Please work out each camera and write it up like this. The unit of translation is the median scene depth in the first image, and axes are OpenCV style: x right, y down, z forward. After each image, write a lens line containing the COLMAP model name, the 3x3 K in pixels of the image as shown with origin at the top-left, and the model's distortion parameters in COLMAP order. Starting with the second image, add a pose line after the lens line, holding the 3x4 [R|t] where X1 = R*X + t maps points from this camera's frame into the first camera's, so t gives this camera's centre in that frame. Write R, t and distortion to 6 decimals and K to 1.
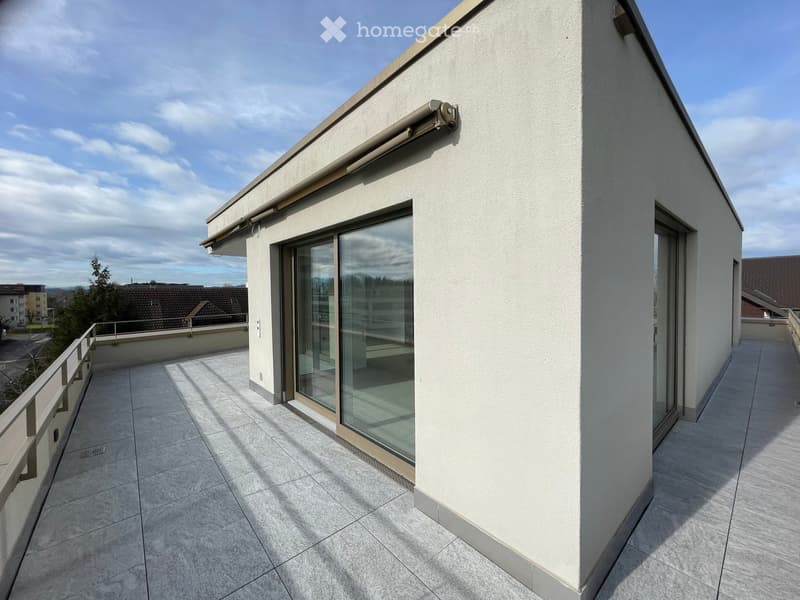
lens RADIAL K [[323.3, 0, 399.7], [0, 323.3, 298.9], [0, 0, 1]] dist [-0.000296, -0.000082]
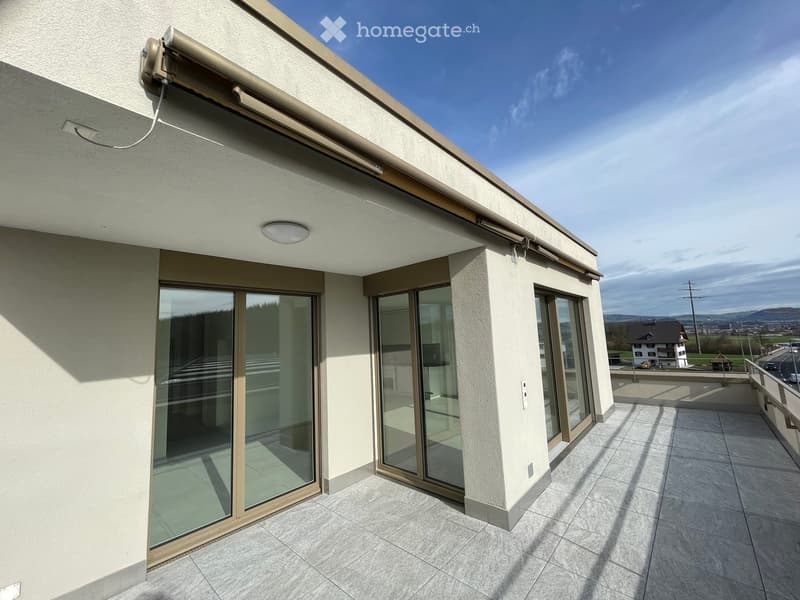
lens RADIAL K [[323.3, 0, 399.7], [0, 323.3, 298.9], [0, 0, 1]] dist [-0.000296, -0.000082]
pose [[-0.121544, 0.125757, 0.984587, -1.499128], [0.068577, 0.990635, -0.118064, -0.064266], [-0.990214, 0.053171, -0.129029, 1.836272]]
